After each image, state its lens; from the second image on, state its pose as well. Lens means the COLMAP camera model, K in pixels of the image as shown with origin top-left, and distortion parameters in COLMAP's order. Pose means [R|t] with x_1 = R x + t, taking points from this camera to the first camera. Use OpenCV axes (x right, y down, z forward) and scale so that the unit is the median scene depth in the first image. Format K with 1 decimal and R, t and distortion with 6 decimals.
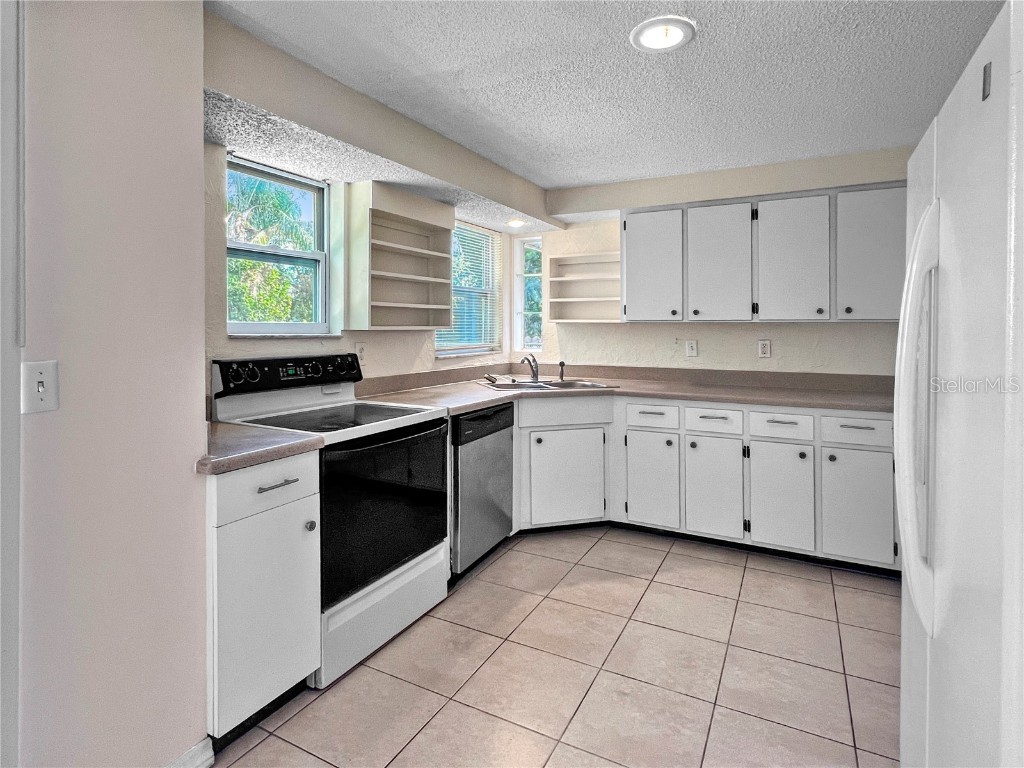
lens RADIAL K [[544.9, 0, 490.3], [0, 544.9, 329.9], [0, 0, 1]] dist [0.005597, -0.001846]
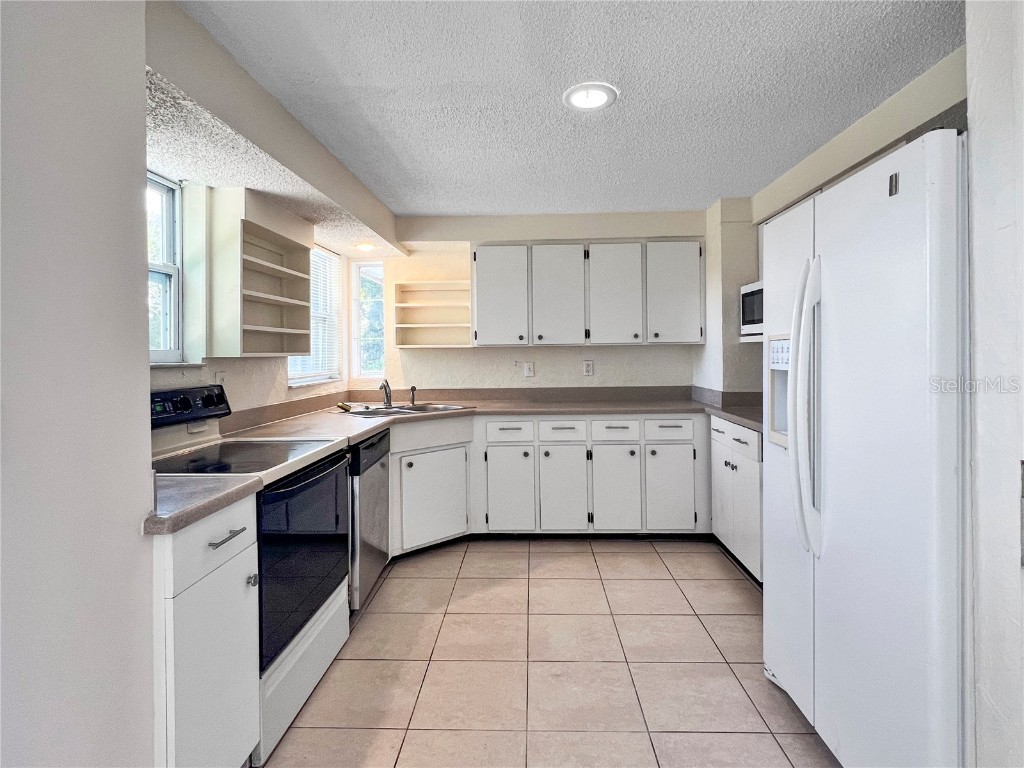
lens RADIAL K [[544.9, 0, 492.7], [0, 544.9, 355.7], [0, 0, 1]] dist [0.005597, -0.001846]
pose [[0.898732, -0.015090, 0.438238, -0.238678], [0.016519, 0.999863, 0.000551, 0.004122], [-0.438186, 0.006744, 0.898859, 0.030147]]
